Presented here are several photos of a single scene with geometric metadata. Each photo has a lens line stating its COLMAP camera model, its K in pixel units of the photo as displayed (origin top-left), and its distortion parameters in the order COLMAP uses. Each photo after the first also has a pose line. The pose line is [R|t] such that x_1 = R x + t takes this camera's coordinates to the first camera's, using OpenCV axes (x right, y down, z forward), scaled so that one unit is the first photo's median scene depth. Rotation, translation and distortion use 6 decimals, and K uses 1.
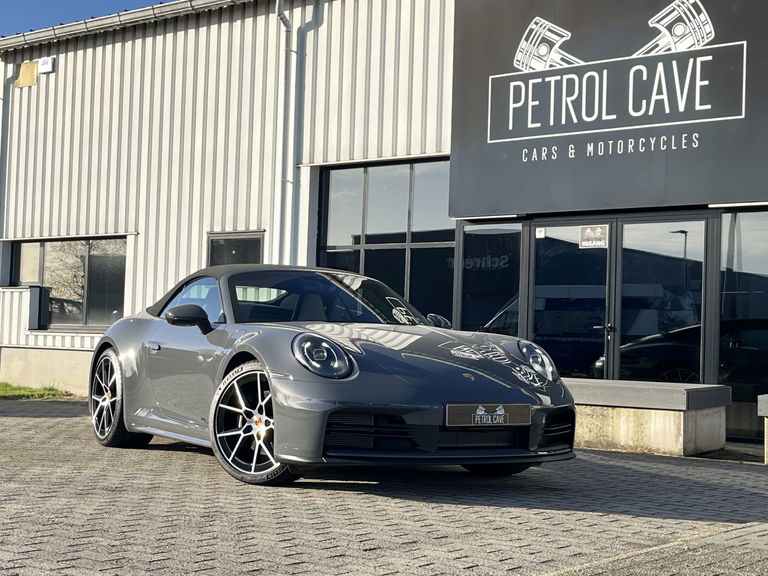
lens RADIAL K [[1202.3, 0, 395.6], [0, 1202.3, 294.4], [0, 0, 1]] dist [0.062371, 0.000000]
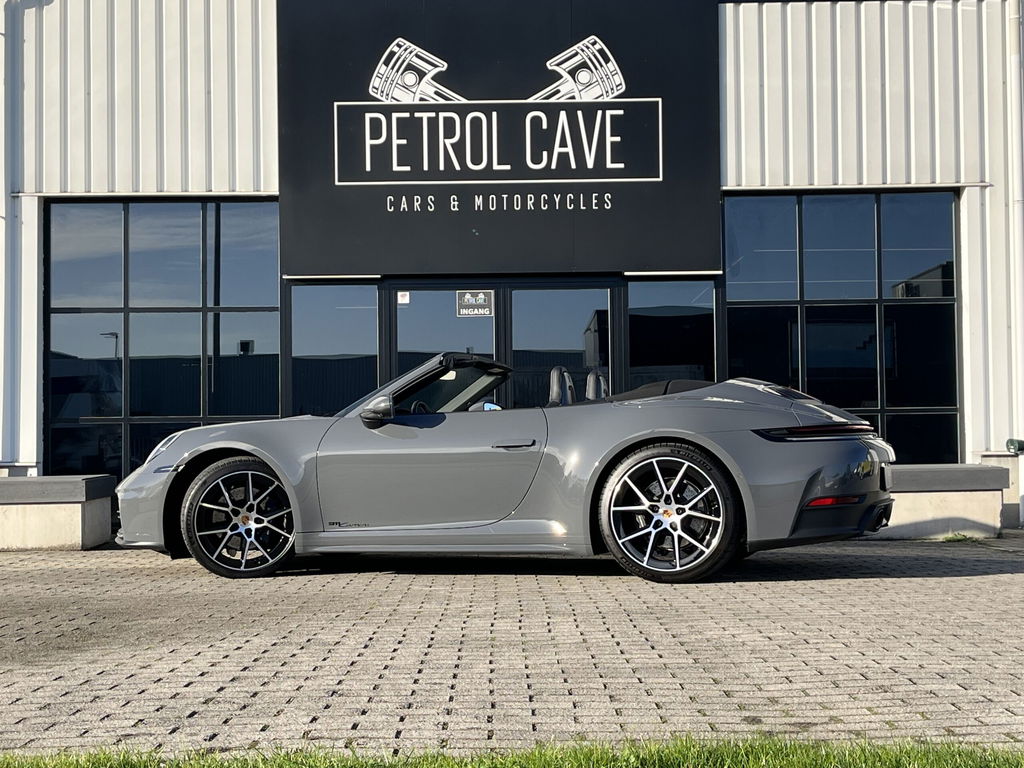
lens RADIAL K [[1562.1, 0, 514.2], [0, 1562.1, 386.0], [0, 0, 1]] dist [0.061215, 0.000000]
pose [[0.794244, -0.016956, 0.607363, -0.522401], [0.009859, 0.999839, 0.015021, -0.006104], [-0.607519, -0.005943, 0.794283, 0.101639]]
